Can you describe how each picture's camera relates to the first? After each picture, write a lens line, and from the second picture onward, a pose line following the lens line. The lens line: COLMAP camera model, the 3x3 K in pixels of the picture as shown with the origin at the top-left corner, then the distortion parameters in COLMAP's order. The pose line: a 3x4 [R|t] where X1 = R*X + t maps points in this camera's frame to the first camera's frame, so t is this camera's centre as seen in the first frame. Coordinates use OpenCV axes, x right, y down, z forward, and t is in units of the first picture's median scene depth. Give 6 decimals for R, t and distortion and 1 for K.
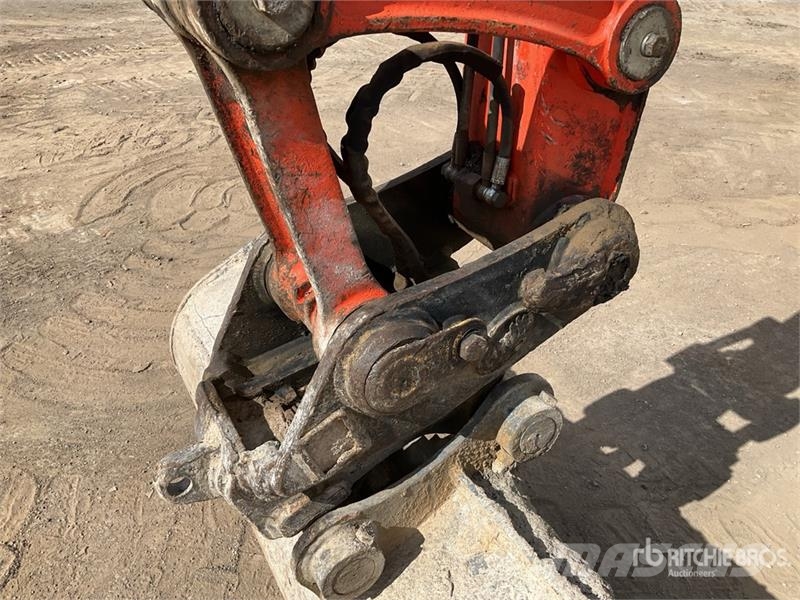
lens RADIAL K [[659.6, 0, 400.0], [0, 659.6, 300.0], [0, 0, 1]] dist [0.084561, -0.161754]
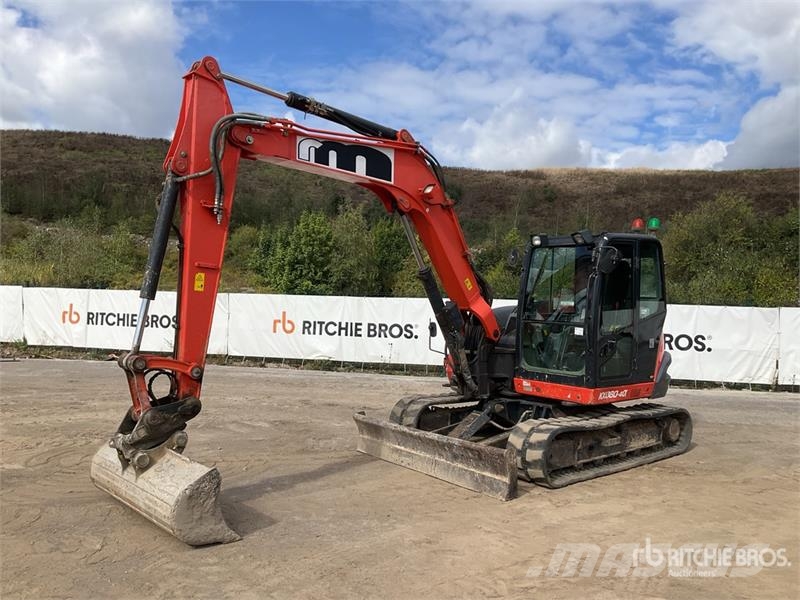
lens RADIAL K [[654.8, 0, 397.5], [0, 654.8, 303.5], [0, 0, 1]] dist [0.094878, -0.175211]
pose [[0.973094, 0.031203, 0.228288, 0.176904], [0.095770, 0.846372, -0.523911, 0.611634], [-0.209564, 0.531677, 0.820611, -1.192173]]
